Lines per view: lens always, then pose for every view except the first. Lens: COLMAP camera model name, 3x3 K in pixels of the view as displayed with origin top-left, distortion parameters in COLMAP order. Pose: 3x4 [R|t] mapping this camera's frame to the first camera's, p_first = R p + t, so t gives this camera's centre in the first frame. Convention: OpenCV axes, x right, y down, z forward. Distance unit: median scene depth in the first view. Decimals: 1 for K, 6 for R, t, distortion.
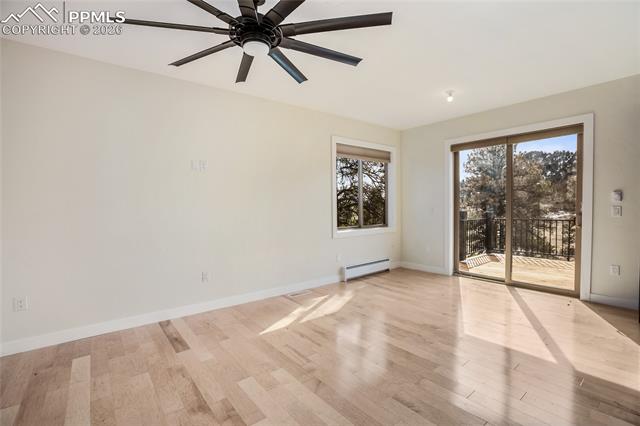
lens RADIAL K [[294.0, 0, 319.2], [0, 294.0, 211.0], [0, 0, 1]] dist [-0.025995, 0.001255]
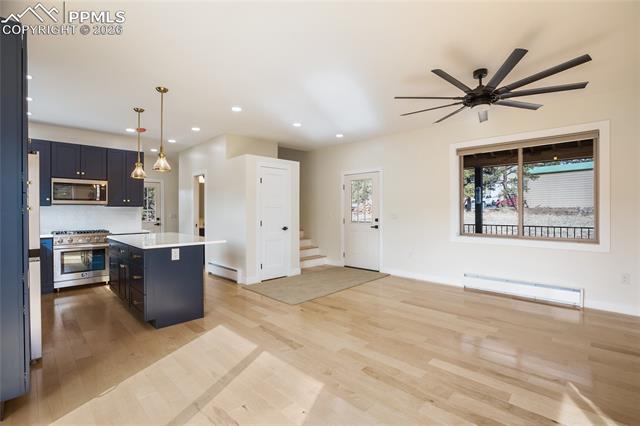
lens RADIAL K [[294.0, 0, 319.2], [0, 294.0, 211.0], [0, 0, 1]] dist [-0.025995, 0.001255]
pose [[-0.991434, 0.013701, -0.129889, 0.452192], [0.011154, 0.999731, 0.020317, -0.029319], [0.130133, 0.018694, -0.991320, 1.310934]]
